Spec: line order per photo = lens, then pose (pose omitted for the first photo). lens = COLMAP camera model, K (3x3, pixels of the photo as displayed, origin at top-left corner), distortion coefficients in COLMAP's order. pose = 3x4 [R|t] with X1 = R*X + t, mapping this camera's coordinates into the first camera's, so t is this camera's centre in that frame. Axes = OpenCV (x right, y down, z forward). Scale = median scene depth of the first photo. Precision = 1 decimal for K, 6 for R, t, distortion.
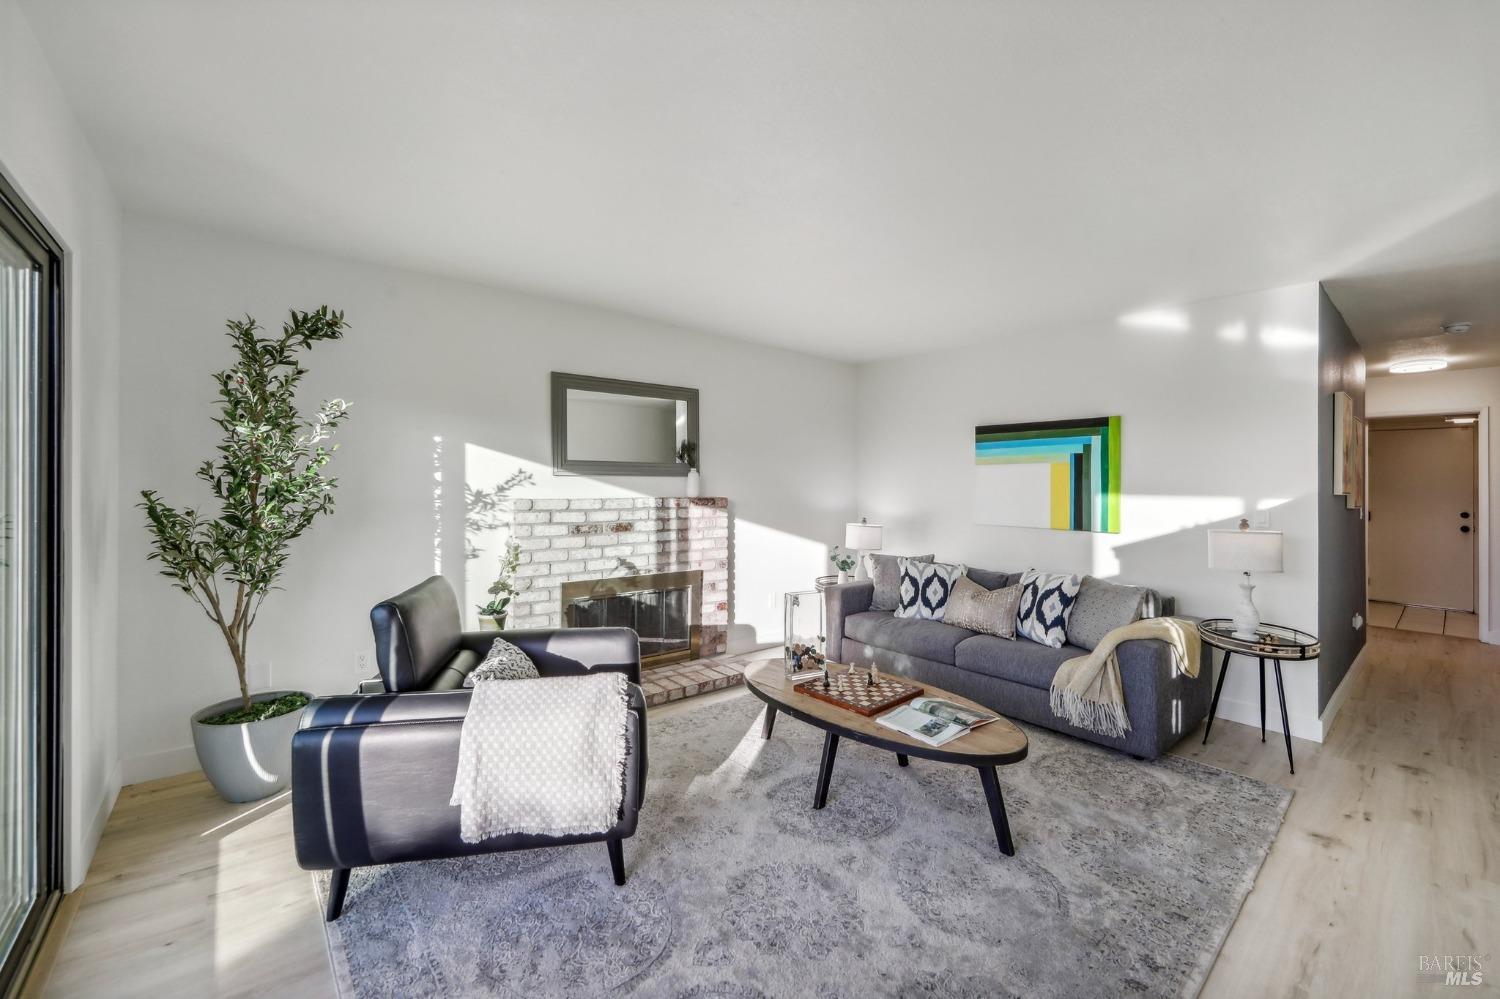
lens RADIAL K [[603.4, 0, 752.0], [0, 603.4, 495.7], [0, 0, 1]] dist [-0.012442, 0.000008]
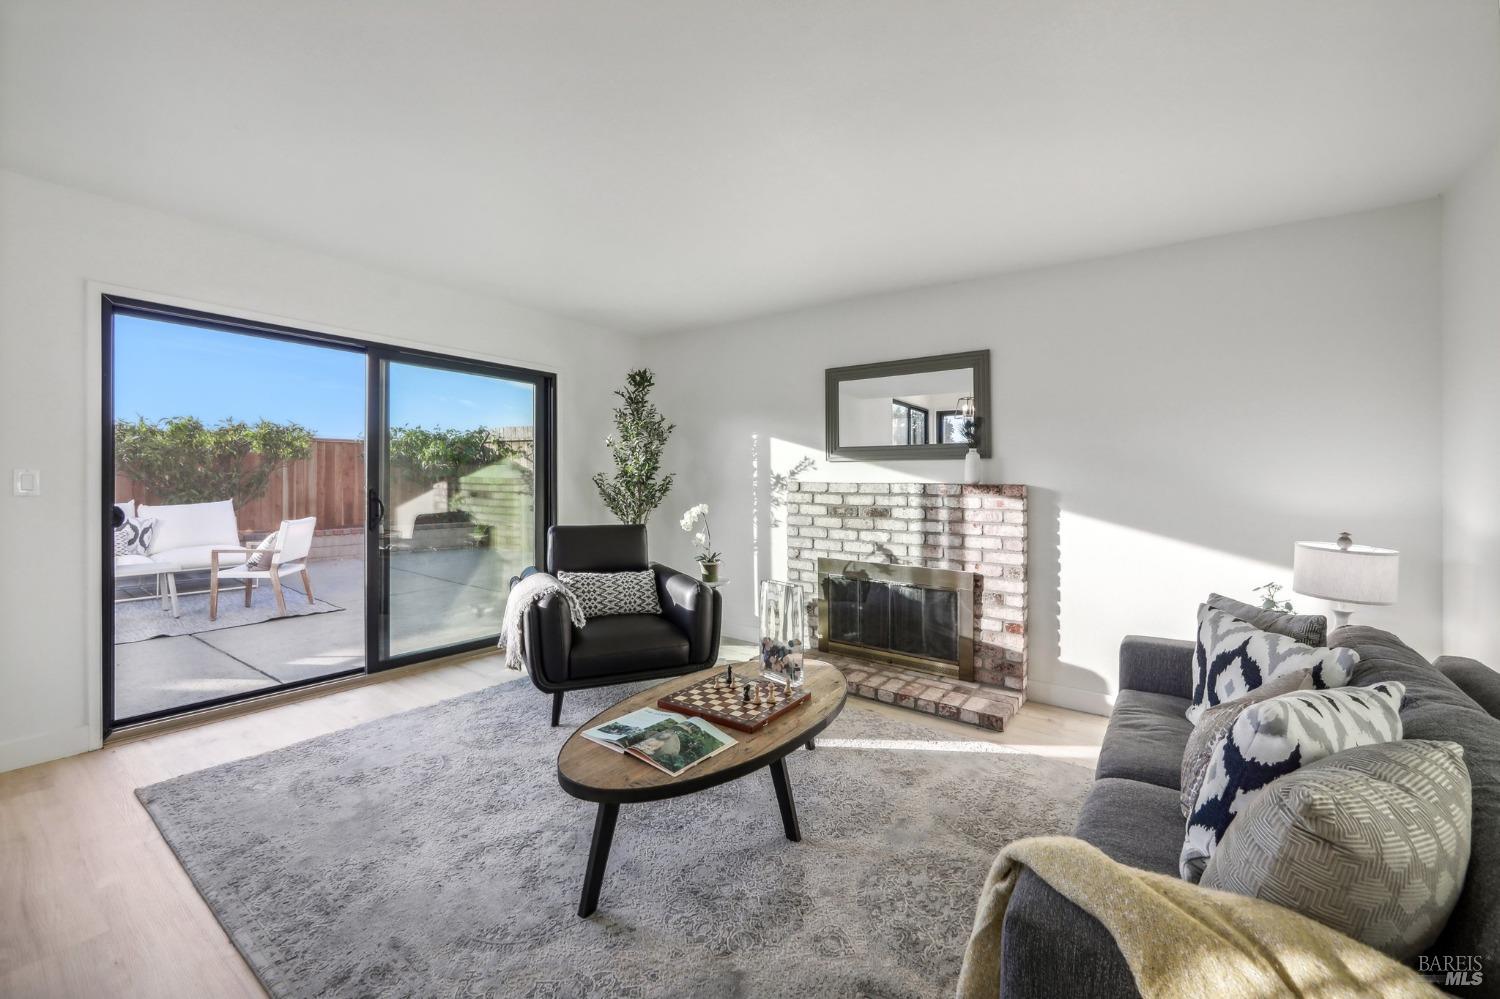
lens RADIAL K [[603.4, 0, 752.0], [0, 603.4, 495.7], [0, 0, 1]] dist [-0.012442, 0.000008]
pose [[0.264354, 0.019749, -0.964224, 0.673843], [-0.028326, 0.999518, 0.012705, 0.018495], [0.964010, 0.023954, 0.264786, 0.540039]]
